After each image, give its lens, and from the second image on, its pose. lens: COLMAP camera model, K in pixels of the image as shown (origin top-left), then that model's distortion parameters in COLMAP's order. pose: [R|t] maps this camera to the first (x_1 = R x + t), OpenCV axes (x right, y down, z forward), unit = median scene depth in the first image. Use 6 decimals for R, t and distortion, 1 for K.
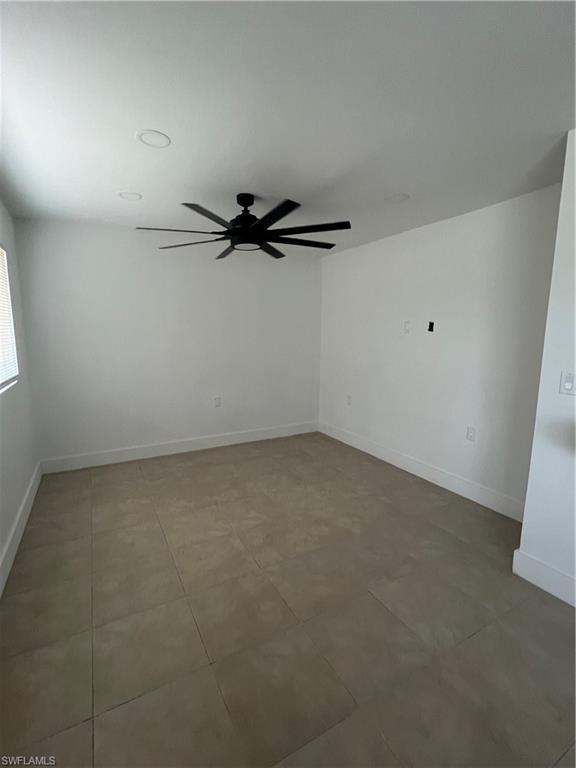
lens RADIAL K [[355.7, 0, 287.5], [0, 355.7, 384.3], [0, 0, 1]] dist [-0.003039, -0.000112]
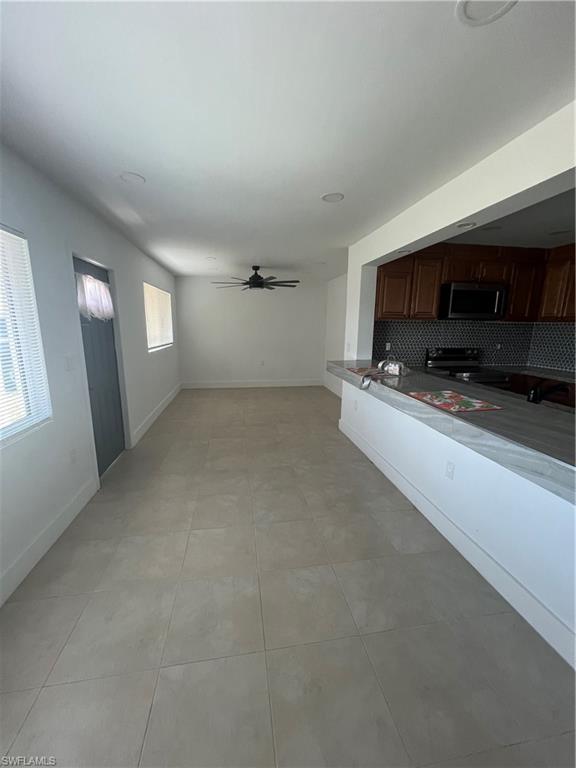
lens RADIAL K [[310.5, 0, 287.7], [0, 310.5, 386.8], [0, 0, 1]] dist [-0.001985, -0.000356]
pose [[0.944919, 0.070405, -0.319643, 0.780622], [-0.053850, 0.996724, 0.060350, 0.117142], [0.322844, -0.039813, 0.945614, -0.877076]]
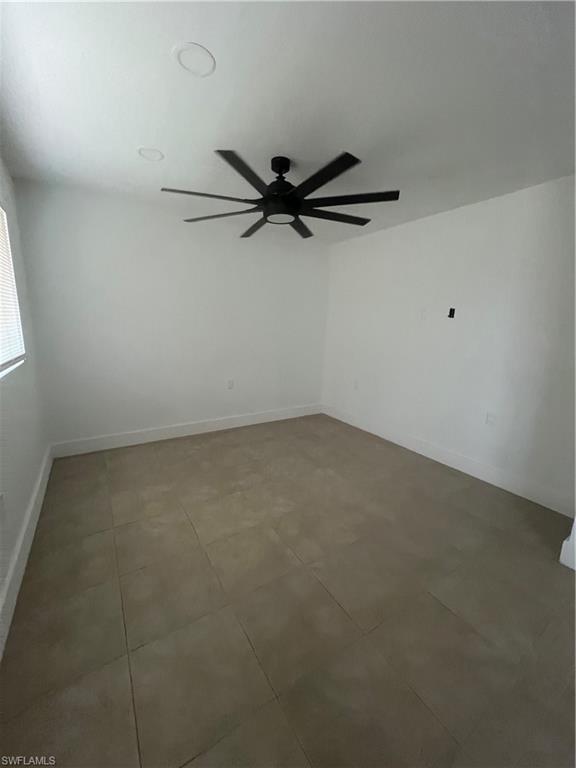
lens RADIAL K [[310.5, 0, 289.5], [0, 310.5, 383.9], [0, 0, 1]] dist [-0.001985, -0.000356]
pose [[0.997970, 0.010422, 0.062830, -0.140292], [-0.013469, 0.998744, 0.048269, 0.004003], [-0.062248, -0.049017, 0.996856, 0.176271]]
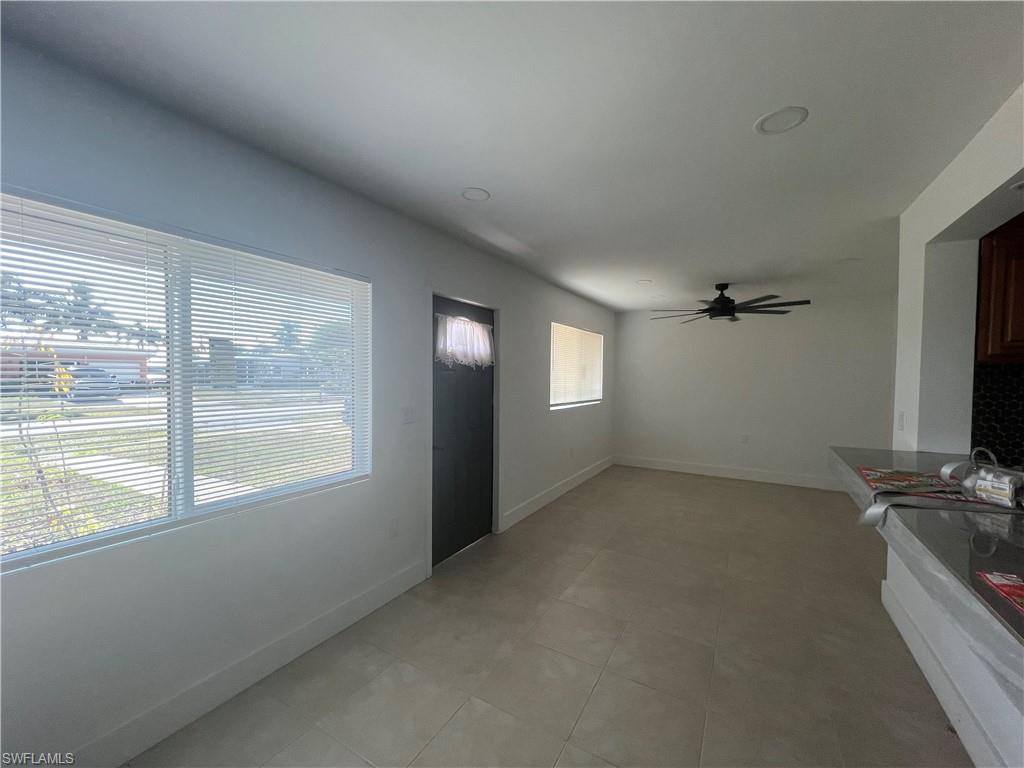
lens RADIAL K [[414.0, 0, 509.9], [0, 414.0, 386.8], [0, 0, 1]] dist [-0.001985, -0.000356]
pose [[0.511120, 0.027820, -0.859059, 0.906479], [-0.133195, 0.989966, -0.047188, 0.082067], [0.849127, 0.138541, 0.509696, -0.545032]]
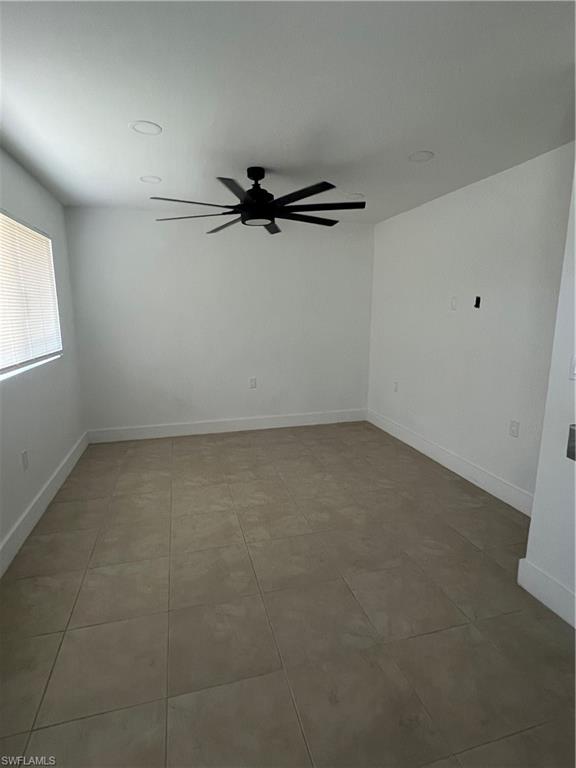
lens RADIAL K [[400.8, 0, 287.3], [0, 400.8, 383.6], [0, 0, 1]] dist [-0.006904, 0.000524]
pose [[0.972423, 0.035162, -0.230559, 0.238139], [-0.027196, 0.998921, 0.037637, 0.012201], [0.231634, -0.030329, 0.972330, -0.062096]]
